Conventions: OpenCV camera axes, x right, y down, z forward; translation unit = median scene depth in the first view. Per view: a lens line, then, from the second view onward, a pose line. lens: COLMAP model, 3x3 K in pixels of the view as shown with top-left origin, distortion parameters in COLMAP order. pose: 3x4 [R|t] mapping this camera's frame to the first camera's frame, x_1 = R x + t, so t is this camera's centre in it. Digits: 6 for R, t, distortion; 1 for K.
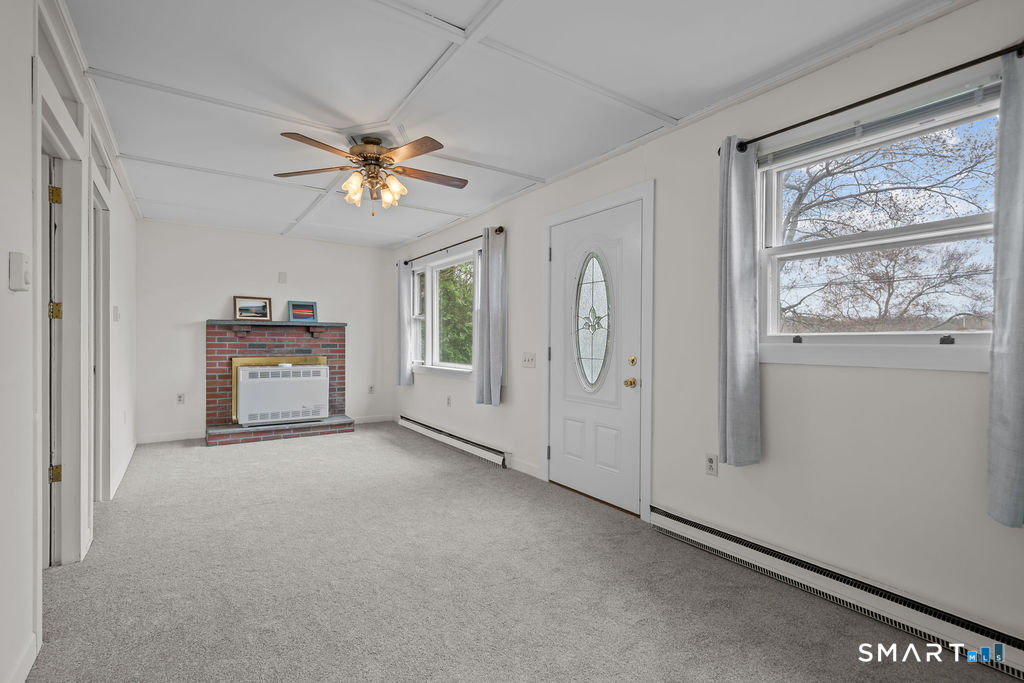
lens RADIAL K [[466.9, 0, 512.0], [0, 466.9, 341.5], [0, 0, 1]] dist [0.000109, -0.000010]
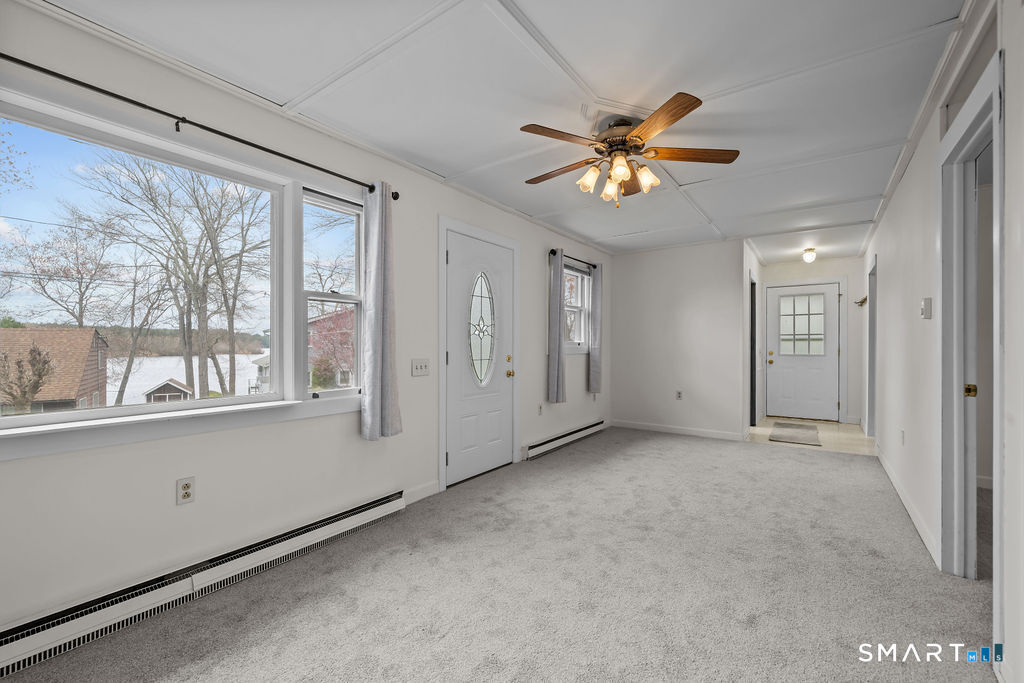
lens RADIAL K [[434.1, 0, 512.0], [0, 434.1, 341.5], [0, 0, 1]] dist [0.000830, 0.000092]
pose [[-0.339072, -0.000478, 0.940760, -0.908475], [-0.001430, 0.999999, -0.000008, -0.009929], [-0.940759, -0.001348, -0.339072, 1.296542]]
